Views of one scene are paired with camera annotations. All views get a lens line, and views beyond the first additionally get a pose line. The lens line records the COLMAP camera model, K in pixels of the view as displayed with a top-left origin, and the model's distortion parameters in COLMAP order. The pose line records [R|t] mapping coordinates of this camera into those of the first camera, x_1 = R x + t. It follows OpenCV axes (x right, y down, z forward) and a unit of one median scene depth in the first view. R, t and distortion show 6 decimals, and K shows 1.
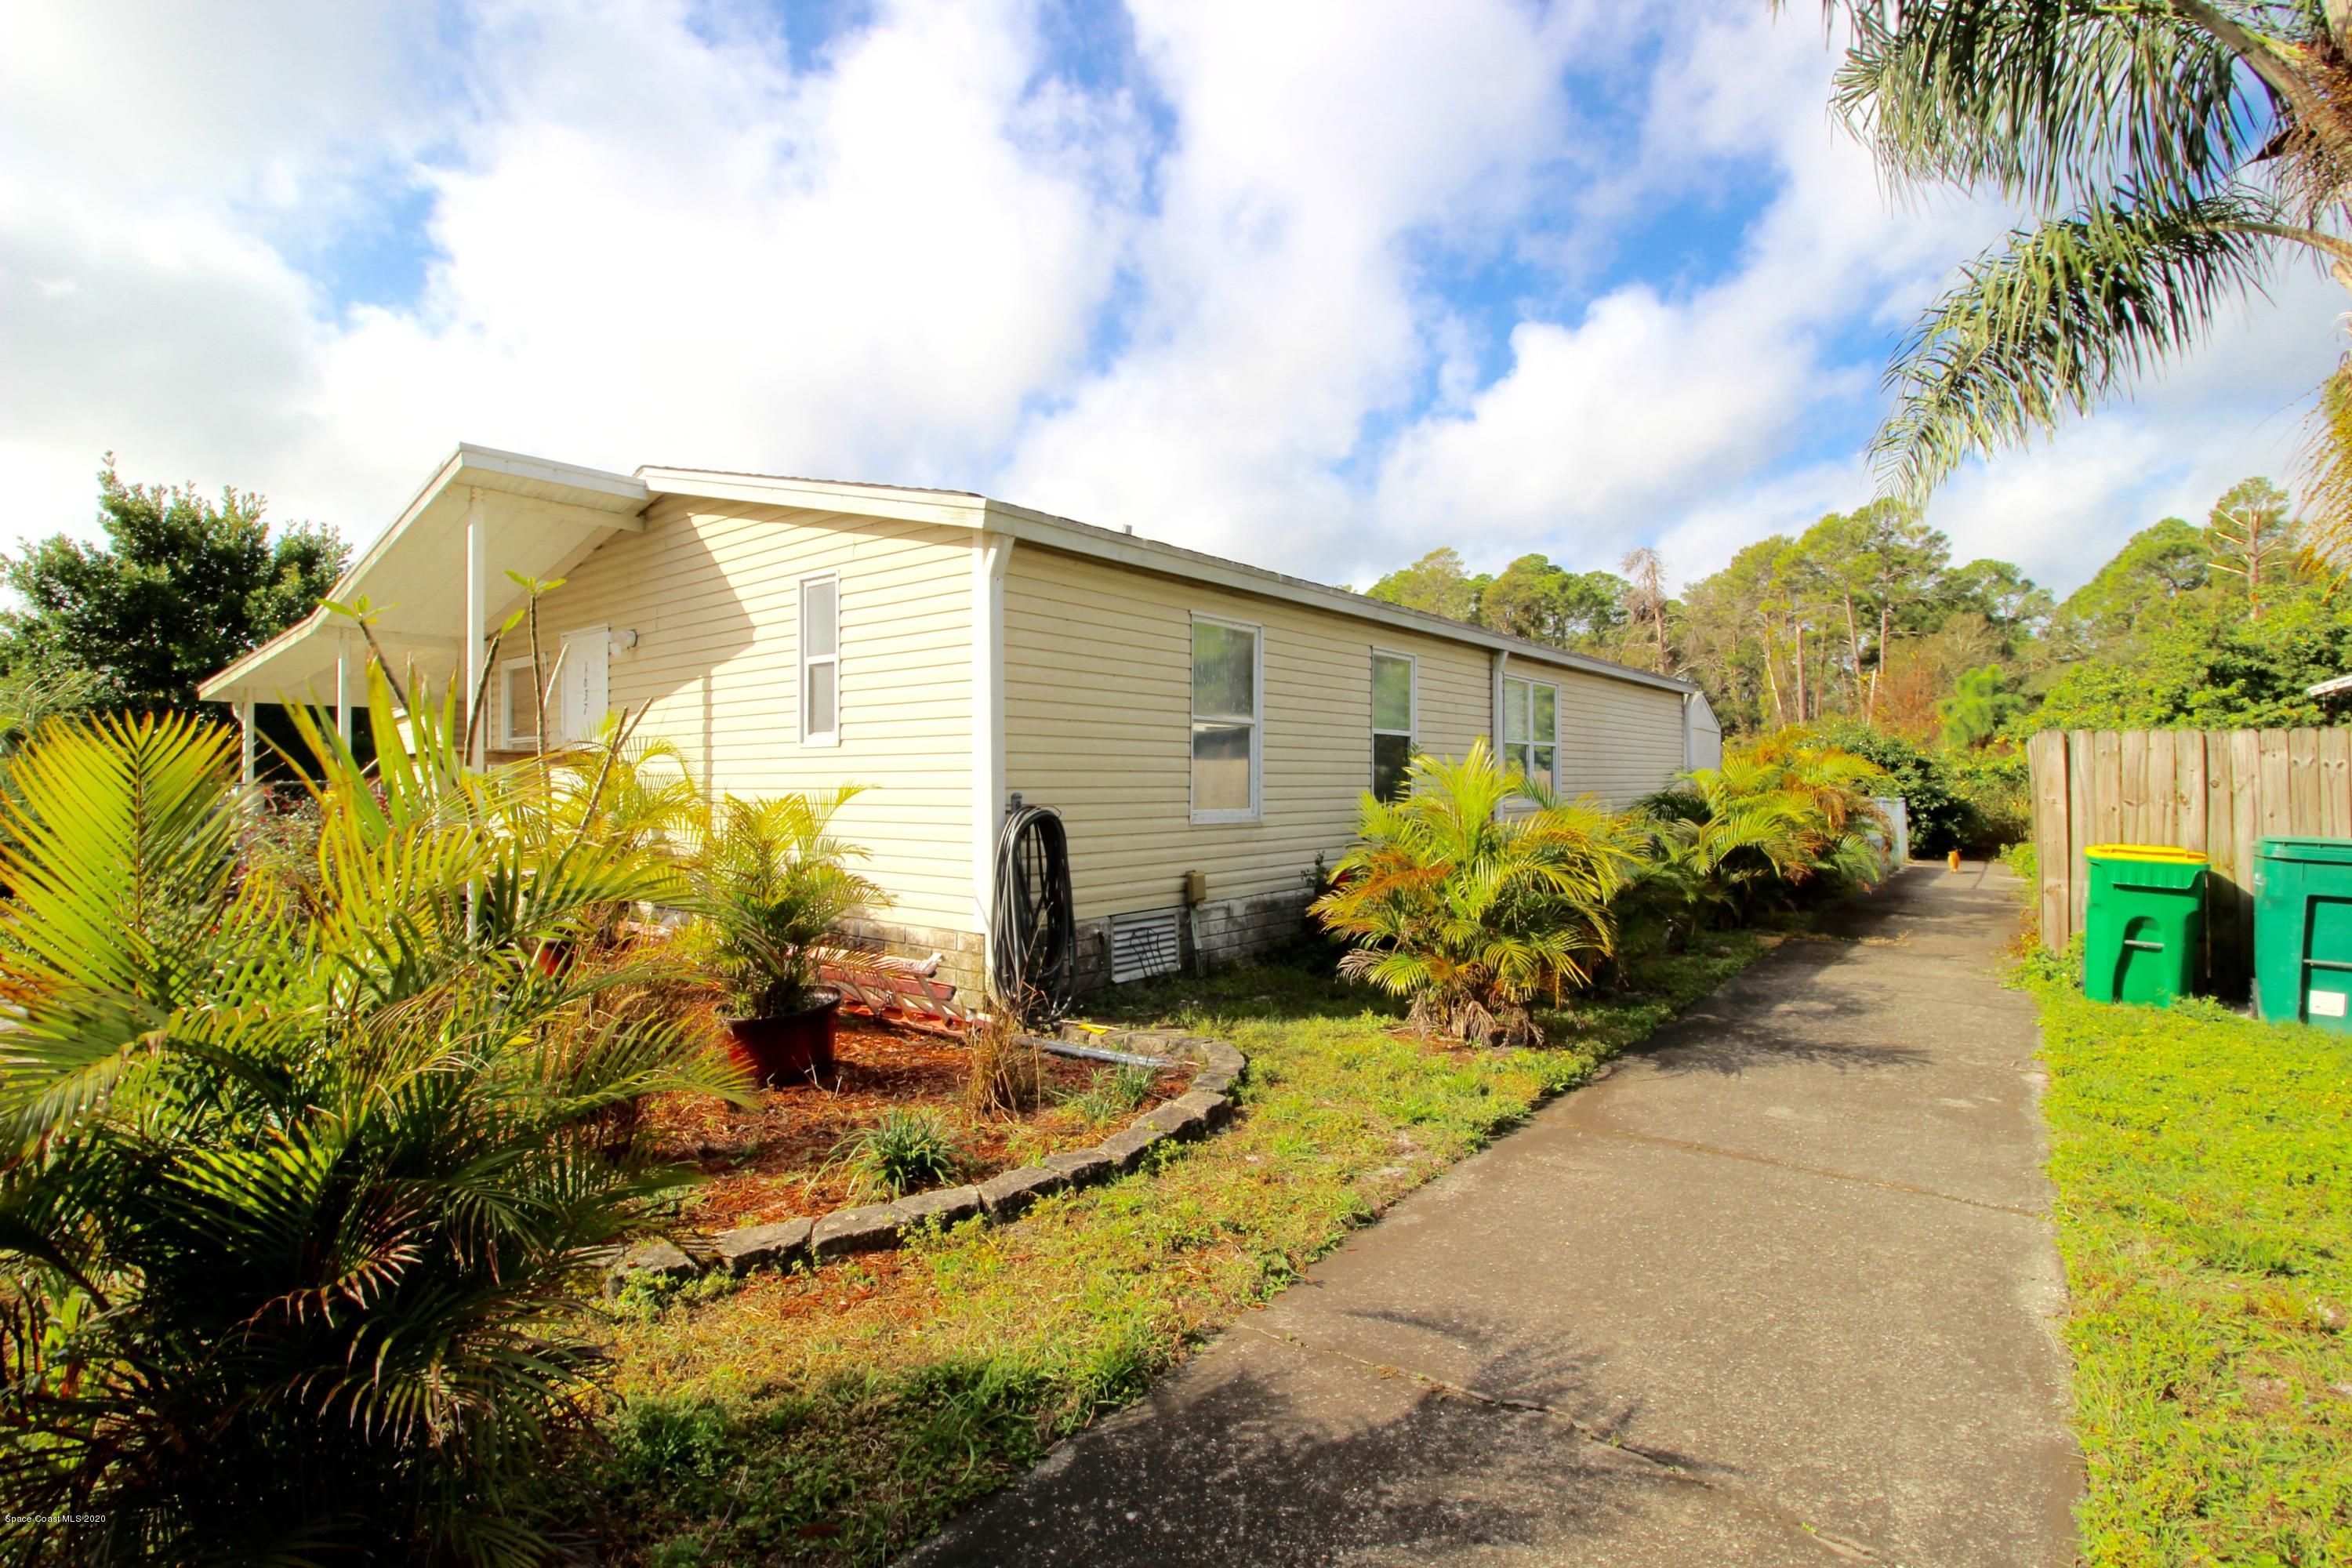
lens RADIAL K [[1102.1, 0, 1178.5], [0, 1102.1, 778.5], [0, 0, 1]] dist [-0.017000, -0.001904]
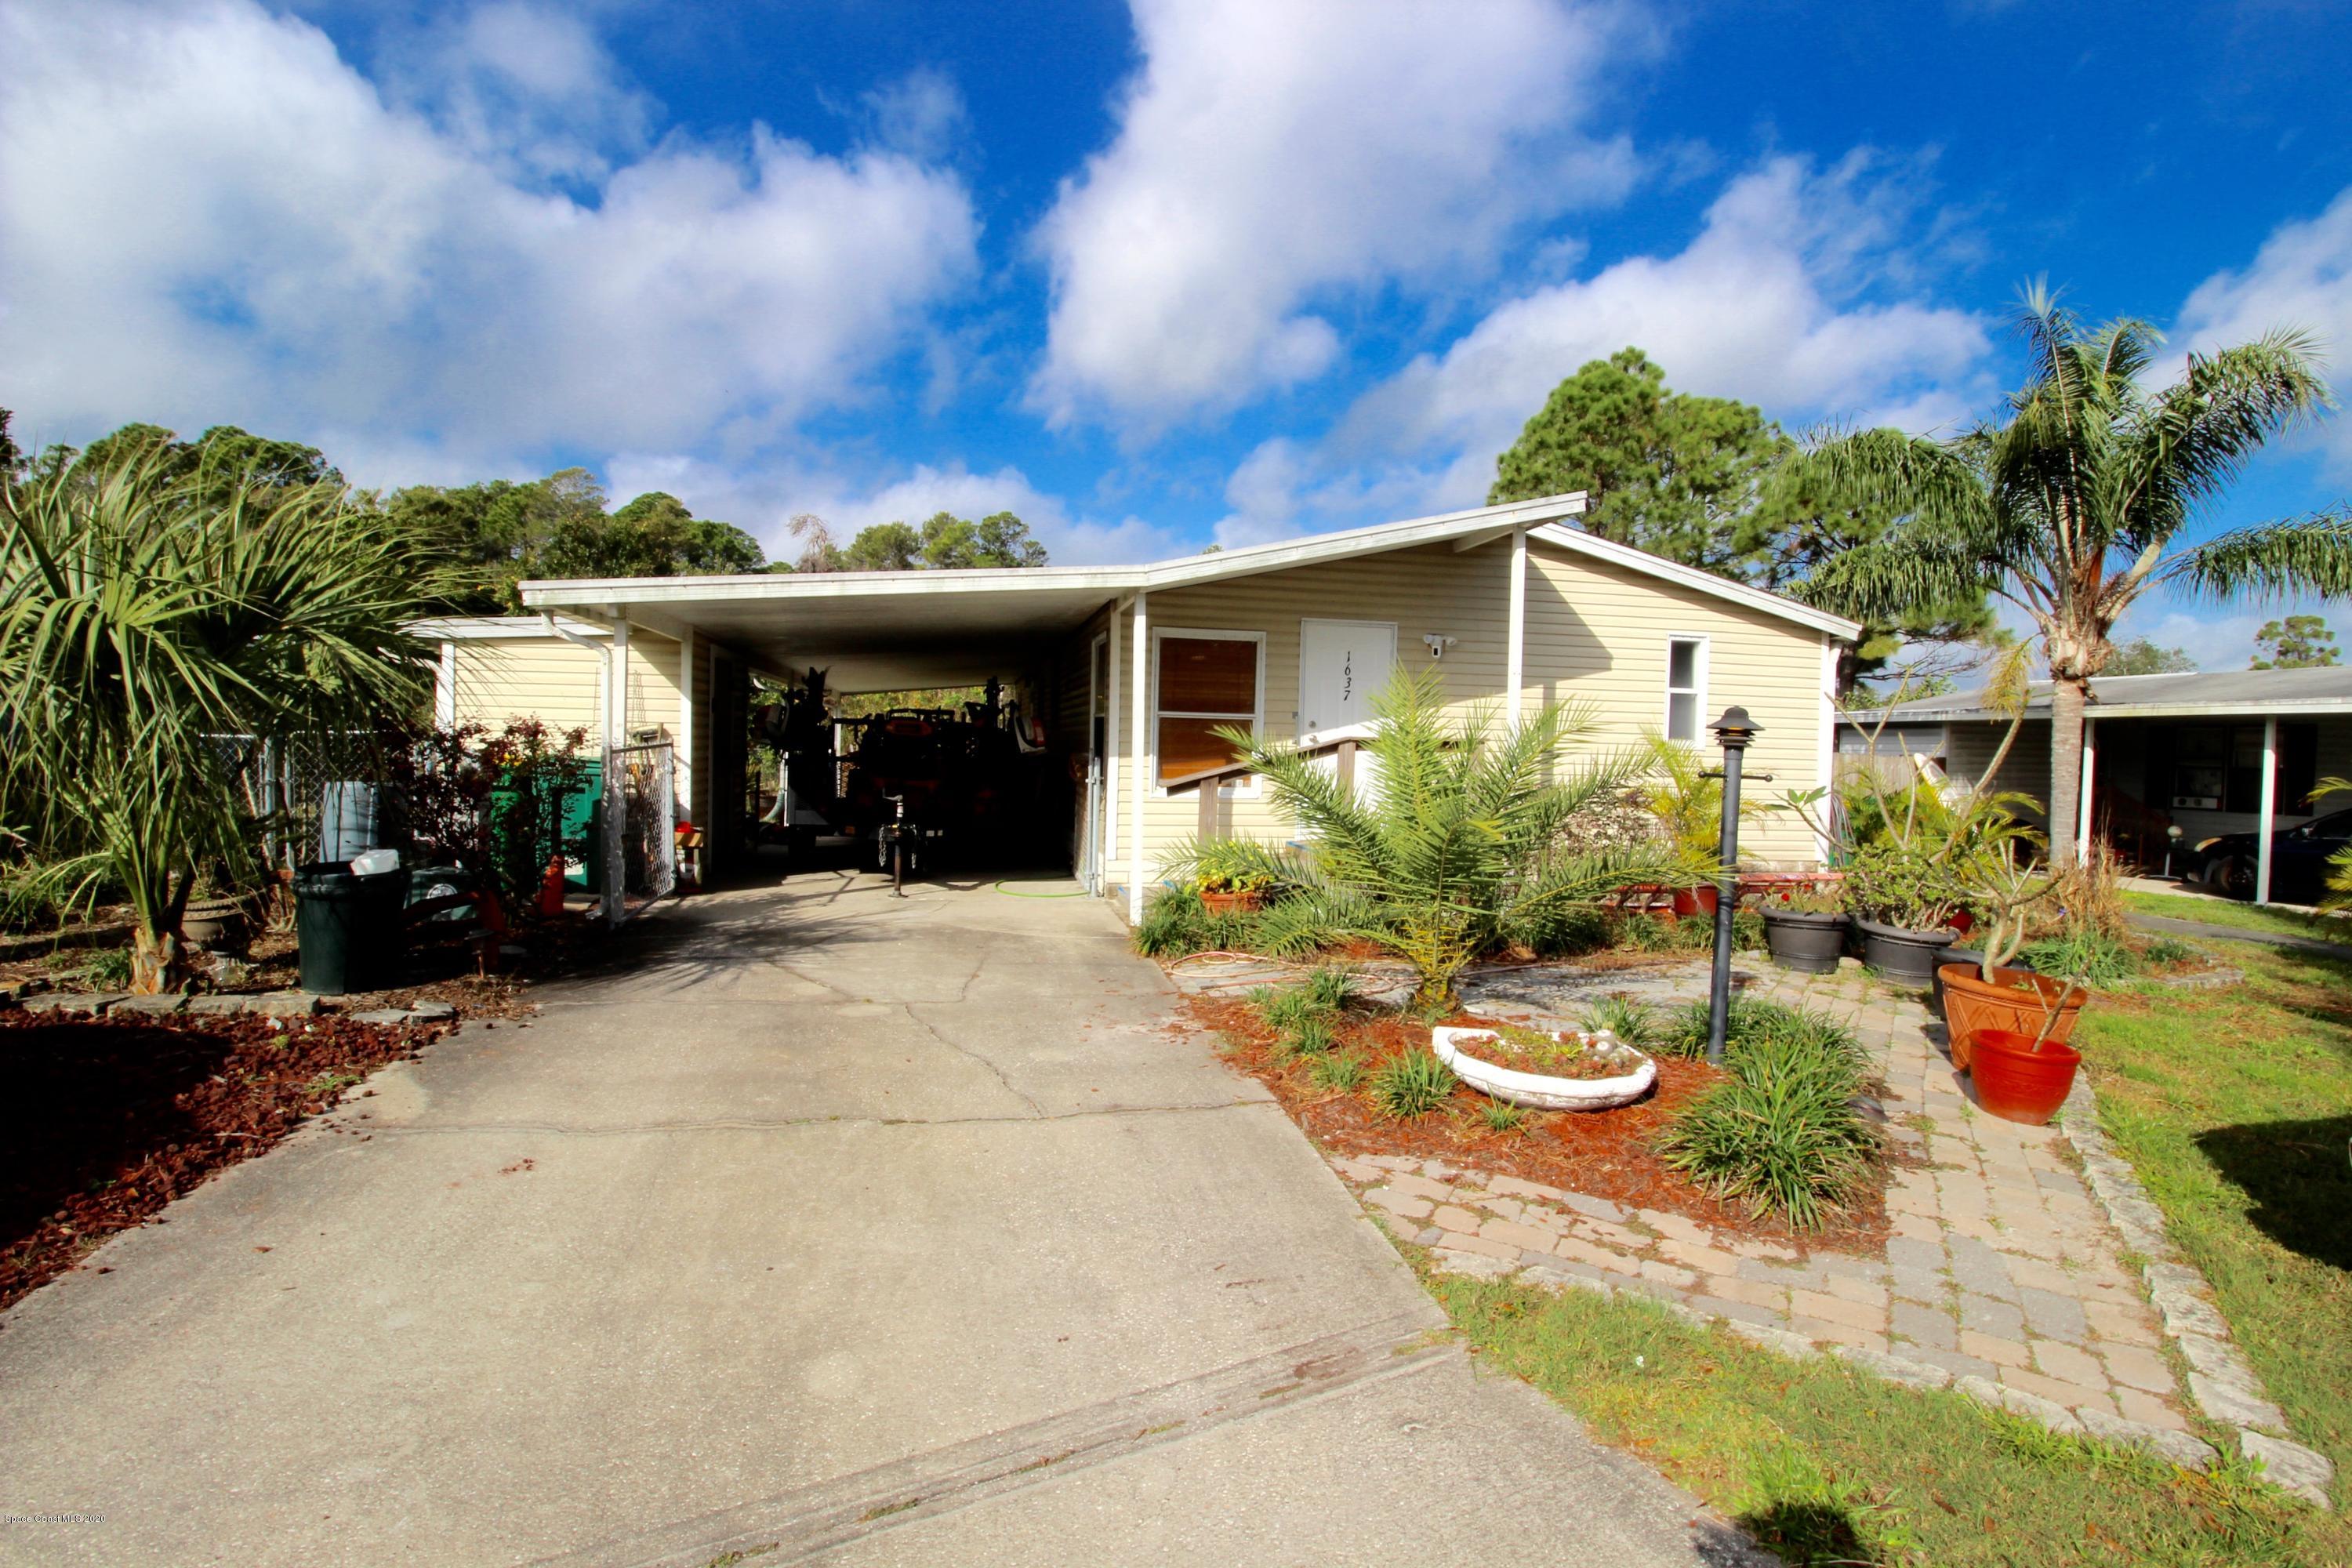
lens RADIAL K [[1102.1, 0, 1171.5], [0, 1102.1, 776.0], [0, 0, 1]] dist [-0.017000, -0.001904]
pose [[0.641835, -0.000493, 0.766843, -1.727946], [-0.032228, 0.999099, 0.027616, -0.009960], [-0.766166, -0.042438, 0.641240, 0.512663]]
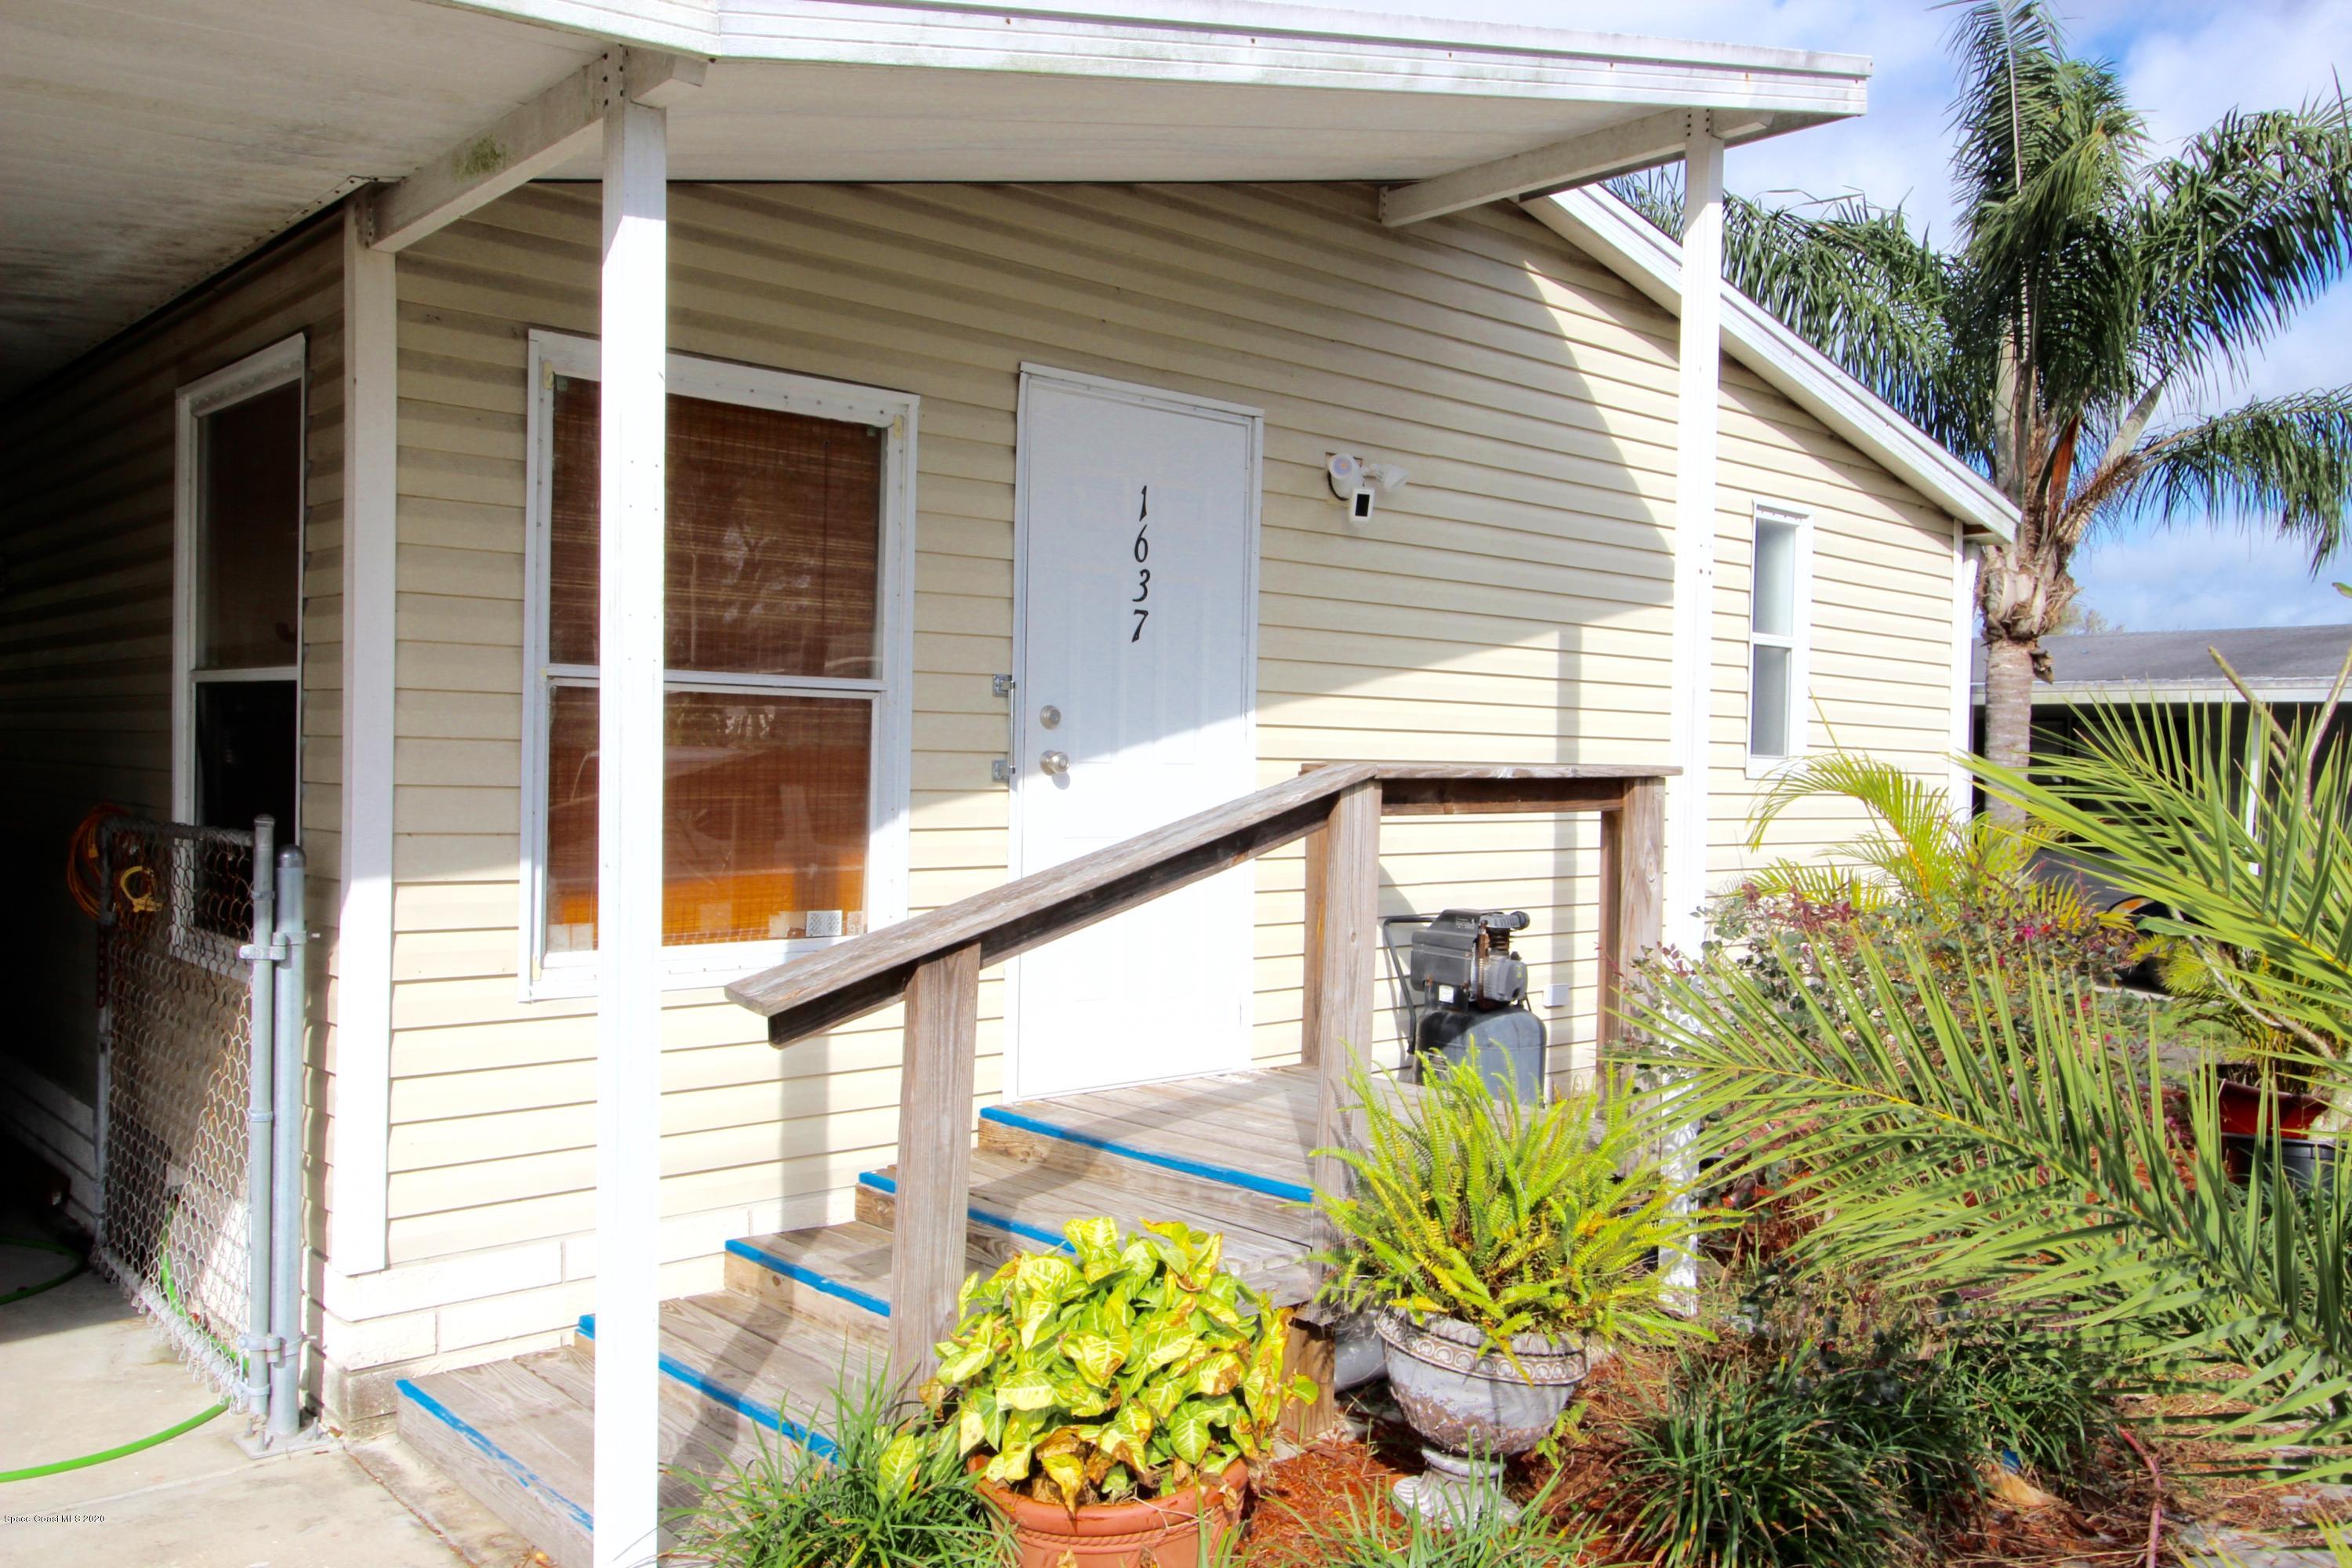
lens RADIAL K [[1850.6, 0, 1174.2], [0, 1850.6, 785.1], [0, 0, 1]] dist [0.012142, 0.005610]
pose [[0.162900, -0.004752, 0.986631, -1.292255], [-0.027789, 0.999570, 0.009402, -0.022949], [-0.986251, -0.028949, 0.162697, 1.048123]]
